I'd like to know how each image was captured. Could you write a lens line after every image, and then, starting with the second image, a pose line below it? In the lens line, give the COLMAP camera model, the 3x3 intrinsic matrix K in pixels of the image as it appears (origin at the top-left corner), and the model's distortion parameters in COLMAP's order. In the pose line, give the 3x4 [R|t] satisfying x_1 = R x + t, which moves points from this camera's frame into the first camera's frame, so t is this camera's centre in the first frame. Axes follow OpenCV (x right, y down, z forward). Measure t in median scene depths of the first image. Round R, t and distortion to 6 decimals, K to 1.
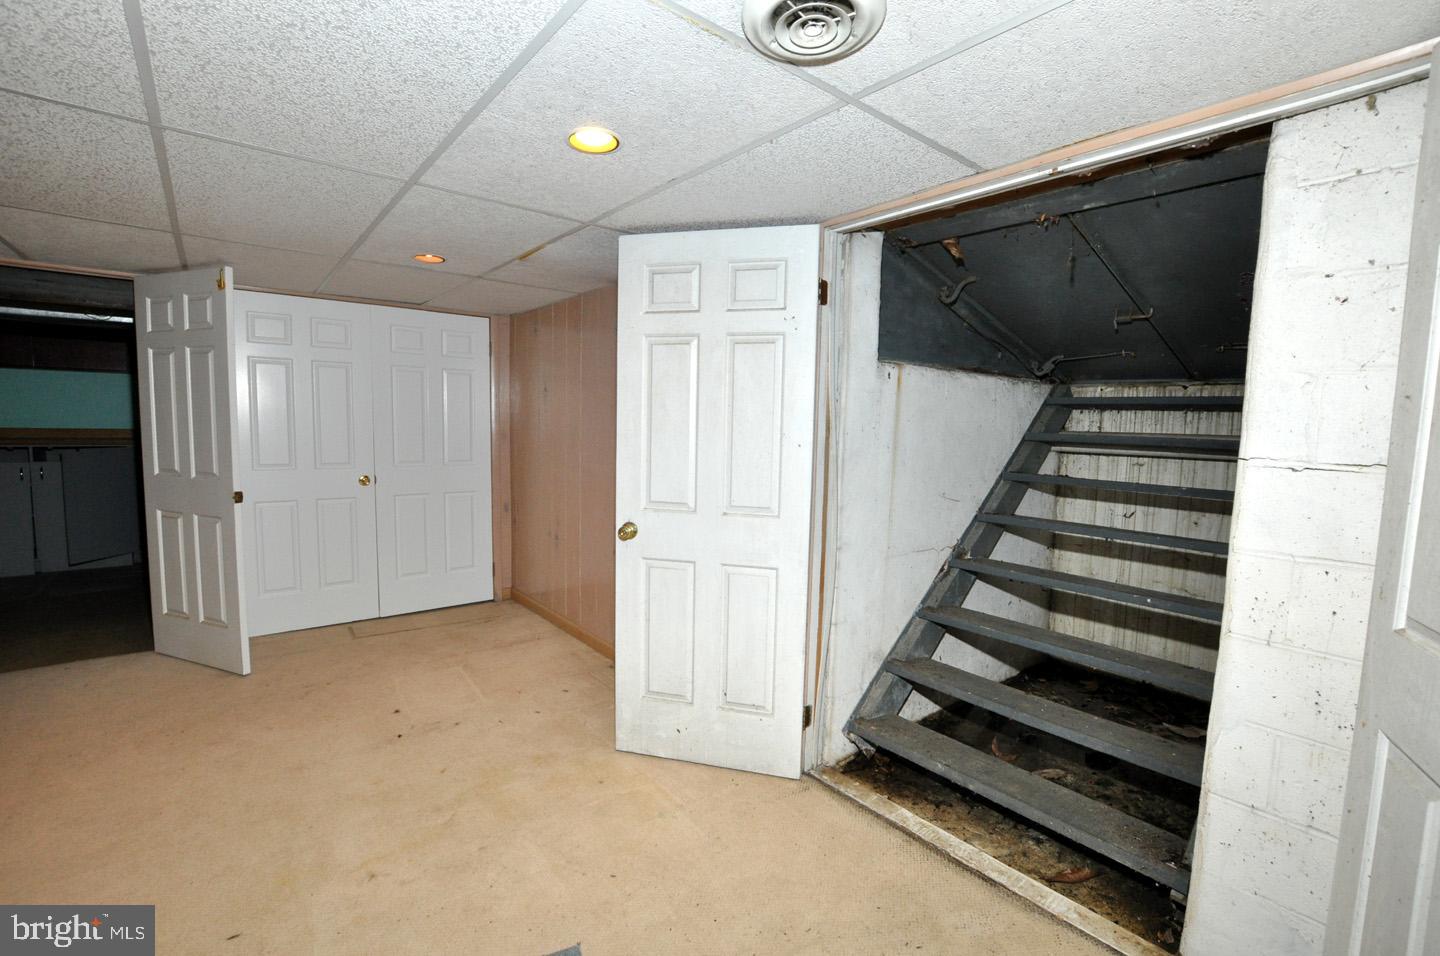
lens RADIAL K [[648.0, 0, 717.2], [0, 648.0, 468.0], [0, 0, 1]] dist [0.000024, 0.000007]
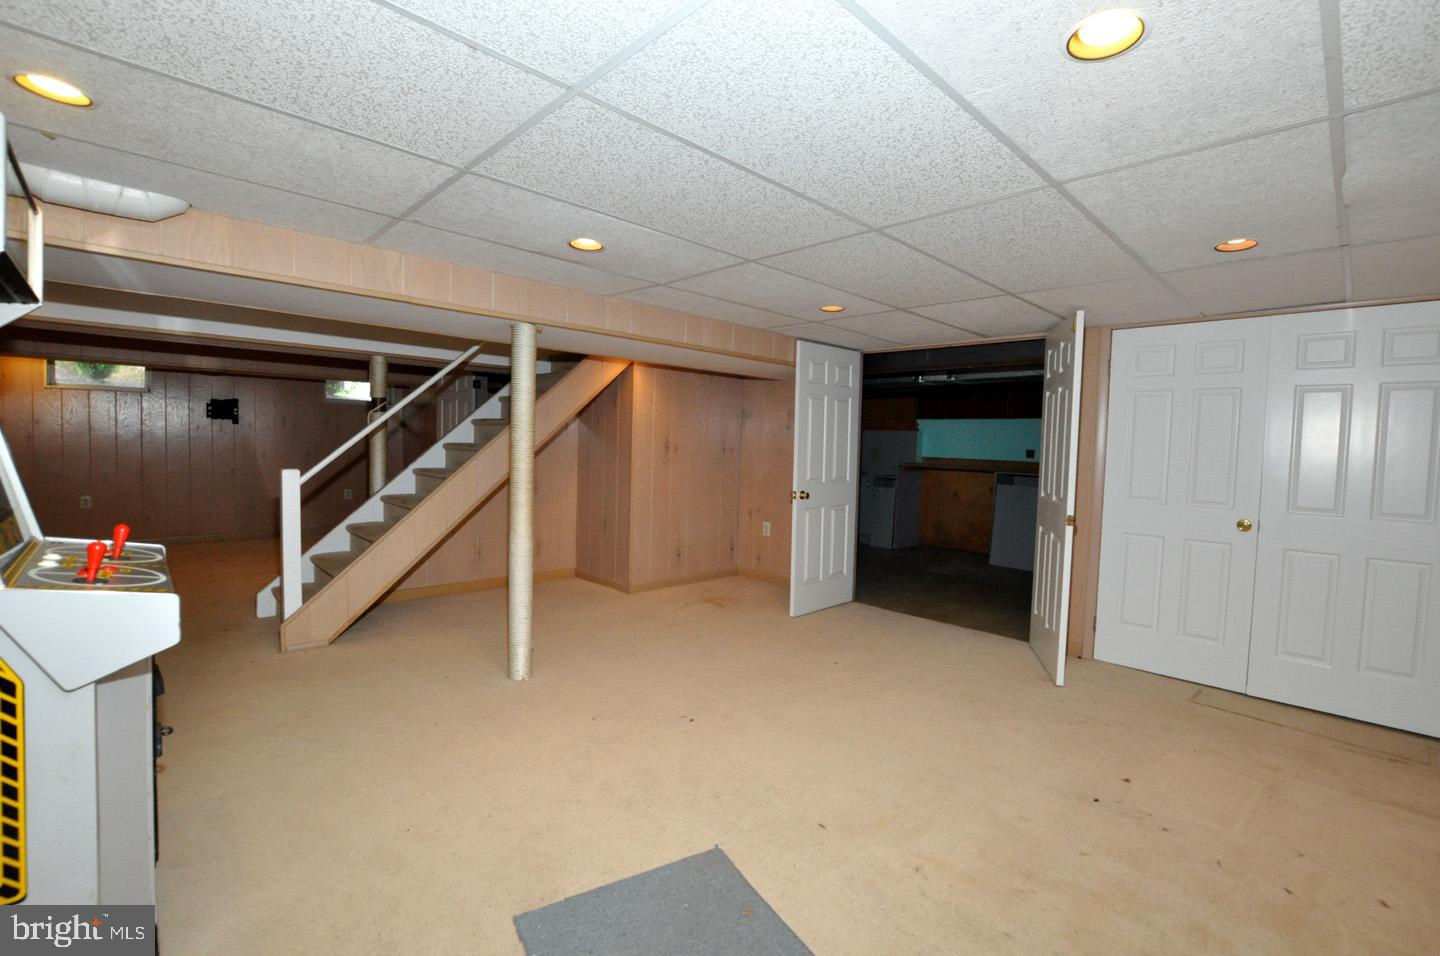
lens RADIAL K [[640.0, 0, 720.0], [0, 640.0, 478.0], [0, 0, 1]] dist [-0.000200, 0.000282]
pose [[0.117560, 0.036788, -0.992384, 0.237509], [-0.095892, 0.995064, 0.025528, 0.001455], [0.988425, 0.092161, 0.120507, 0.266806]]
